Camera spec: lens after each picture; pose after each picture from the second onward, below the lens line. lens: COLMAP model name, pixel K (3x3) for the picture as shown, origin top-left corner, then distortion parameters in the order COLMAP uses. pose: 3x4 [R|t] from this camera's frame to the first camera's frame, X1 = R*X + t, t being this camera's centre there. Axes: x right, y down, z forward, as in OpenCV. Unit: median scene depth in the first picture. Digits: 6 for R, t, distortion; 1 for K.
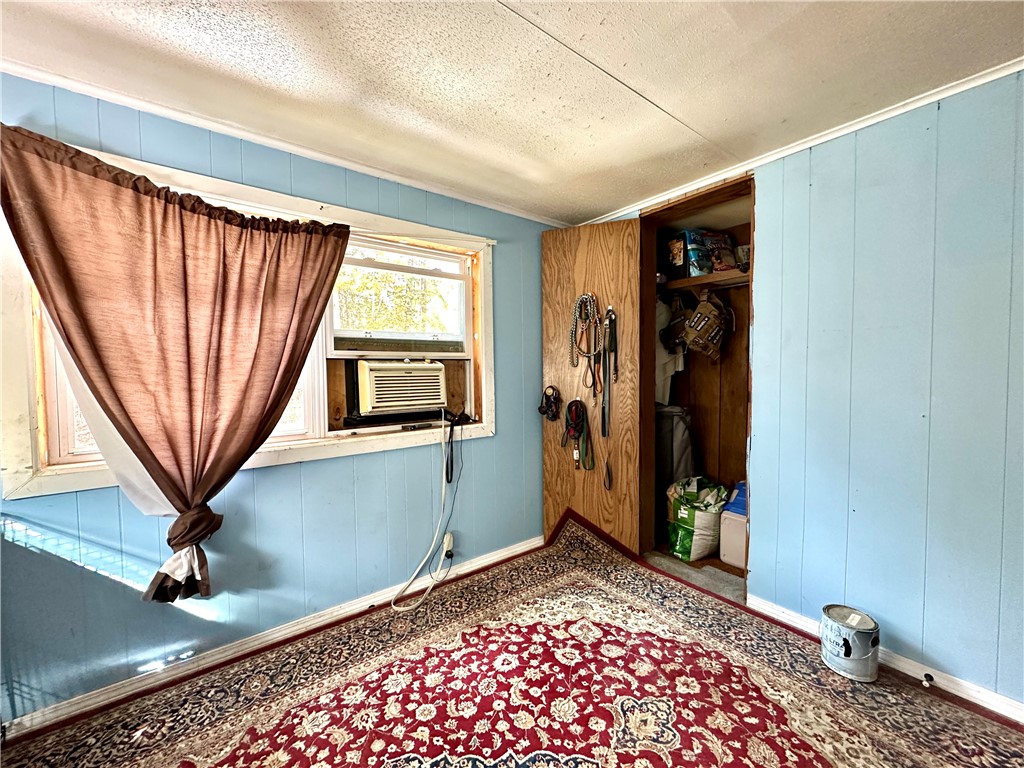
lens RADIAL K [[405.5, 0, 514.7], [0, 405.5, 383.3], [0, 0, 1]] dist [-0.001351, 0.000018]
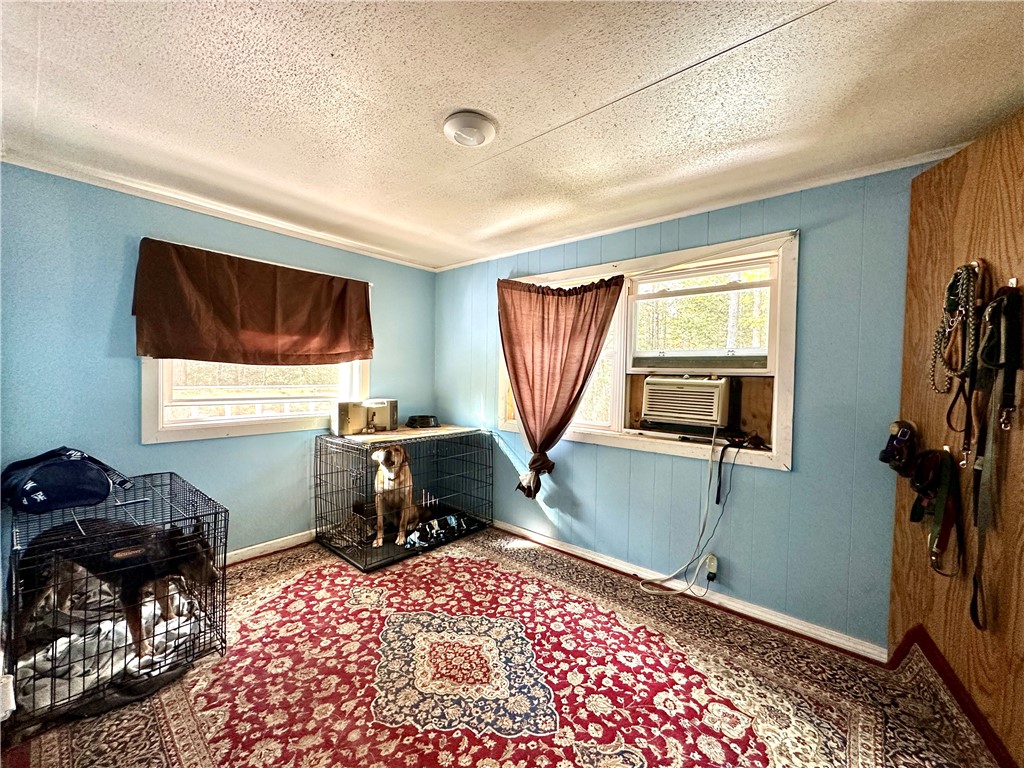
lens RADIAL K [[405.5, 0, 513.6], [0, 405.5, 384.4], [0, 0, 1]] dist [-0.001351, 0.000018]
pose [[0.213777, 0.040361, -0.976048, 0.956785], [-0.059000, 0.997856, 0.028341, -0.052881], [0.975099, 0.051528, 0.215700, 0.440232]]
